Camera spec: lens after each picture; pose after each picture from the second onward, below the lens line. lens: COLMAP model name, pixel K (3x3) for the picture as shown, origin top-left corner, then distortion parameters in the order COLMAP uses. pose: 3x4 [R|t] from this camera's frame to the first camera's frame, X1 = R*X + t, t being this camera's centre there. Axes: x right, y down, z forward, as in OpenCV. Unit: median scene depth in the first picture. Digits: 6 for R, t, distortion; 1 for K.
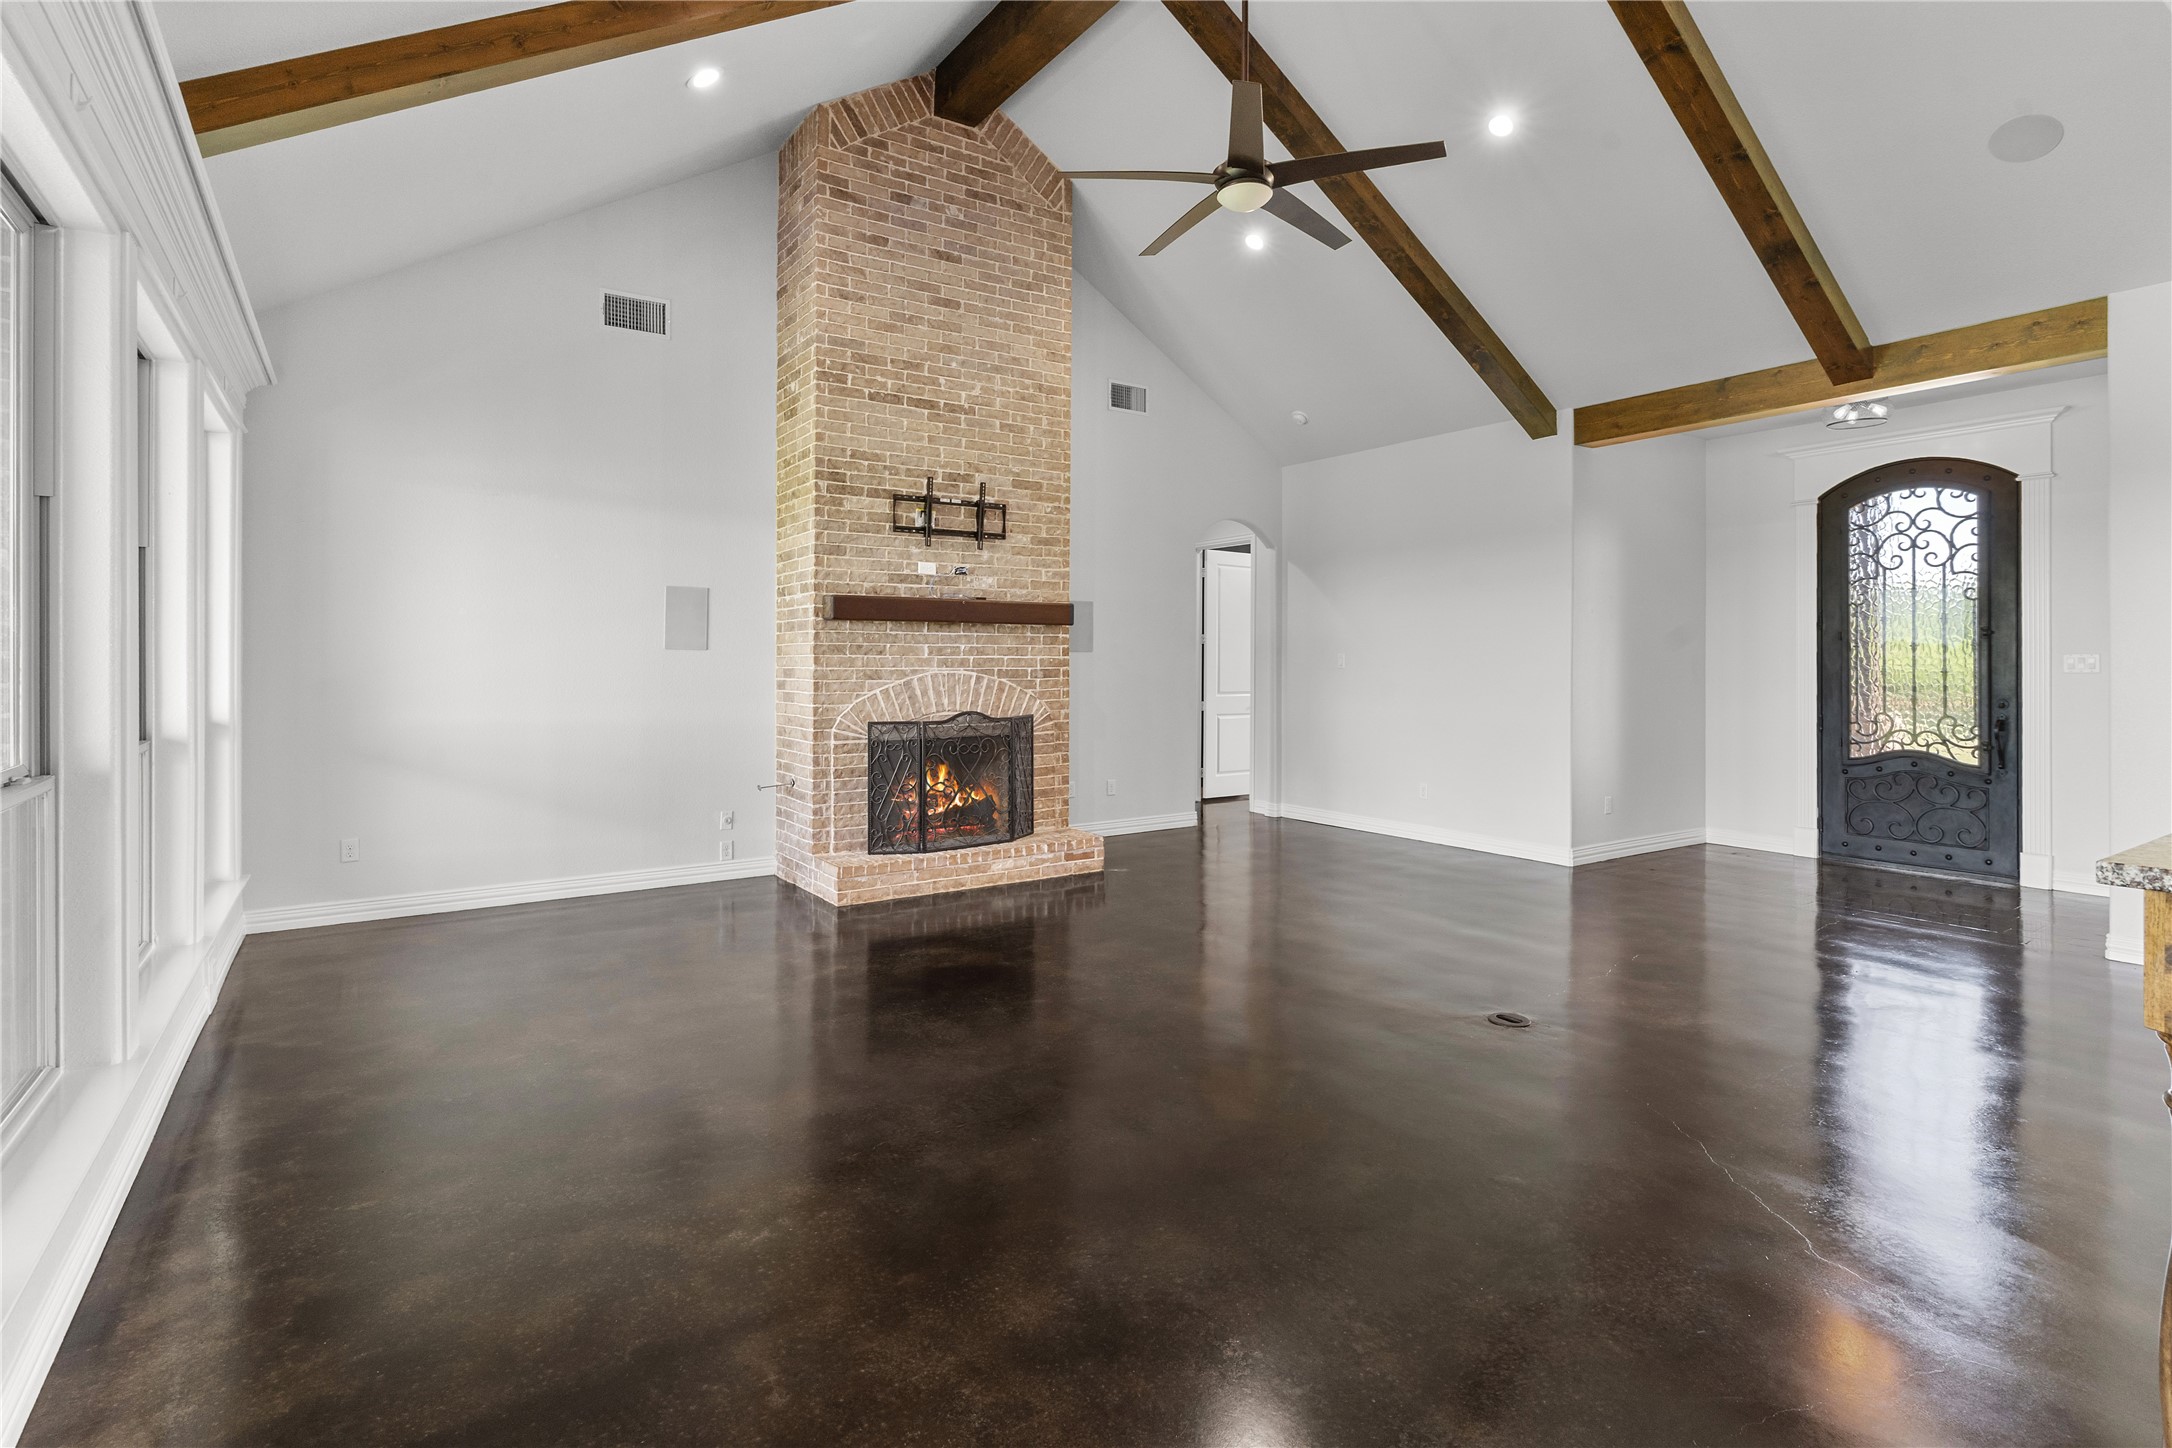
lens RADIAL K [[1054.6, 0, 1096.7], [0, 1054.6, 660.4], [0, 0, 1]] dist [0.001518, 0.000341]
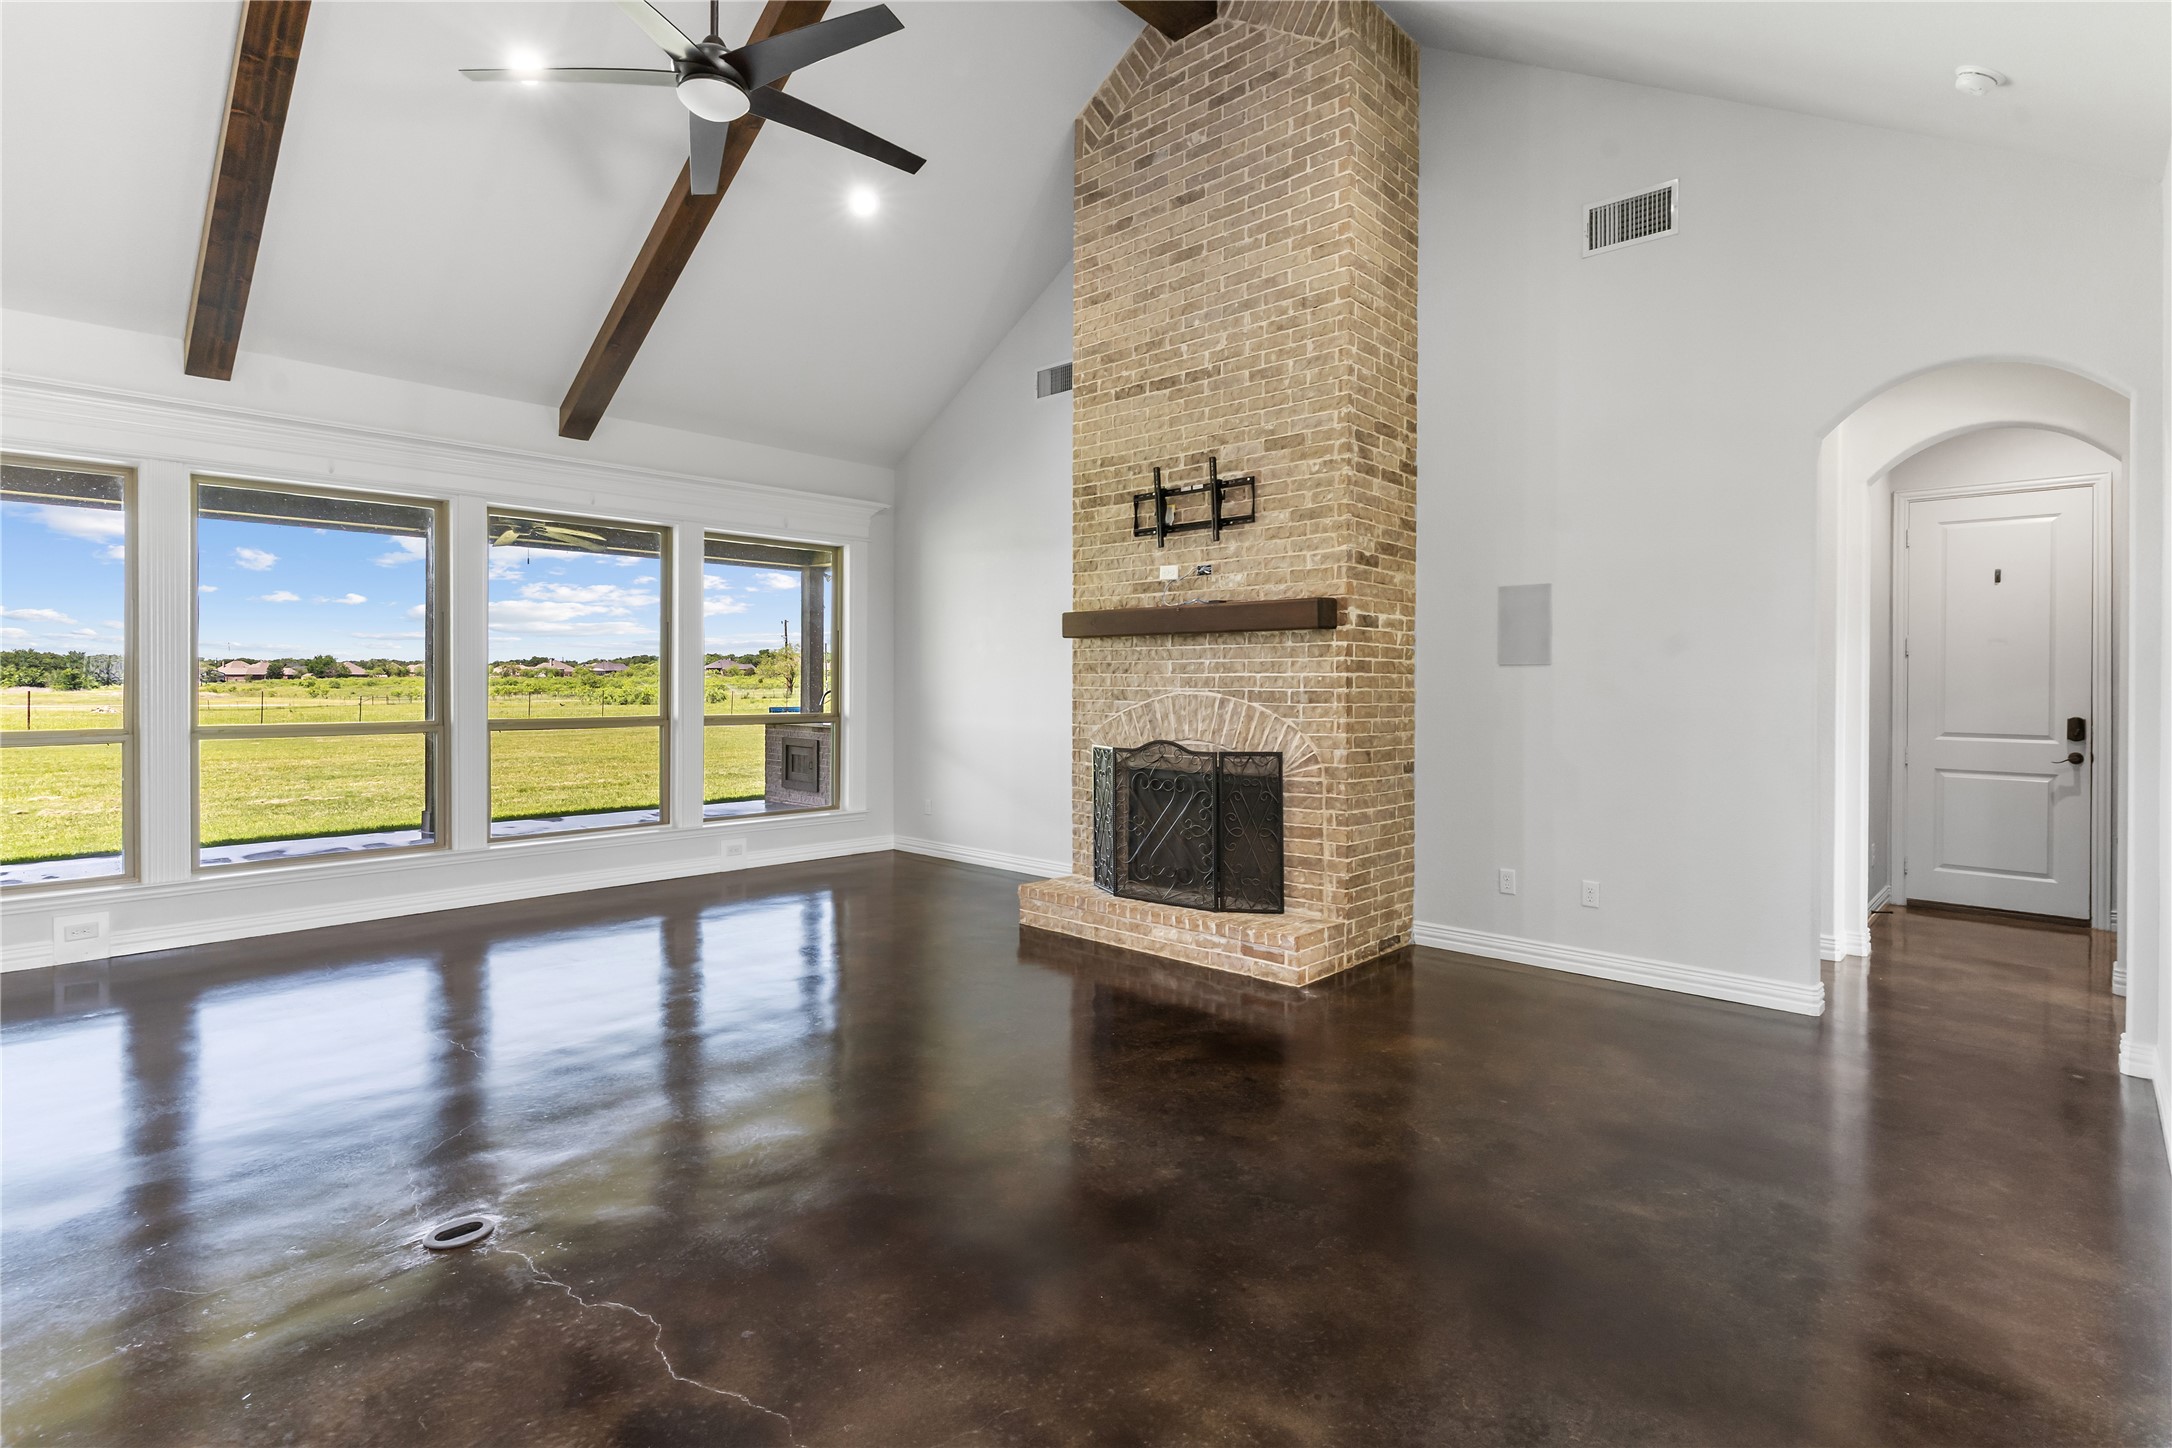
lens RADIAL K [[1054.6, 0, 1096.1], [0, 1054.6, 681.9], [0, 0, 1]] dist [0.001518, 0.000341]
pose [[0.216723, 0.000543, -0.976233, 0.664504], [-0.000848, 1.000000, 0.000368, 0.001939], [0.976233, 0.000748, 0.216724, 0.749766]]
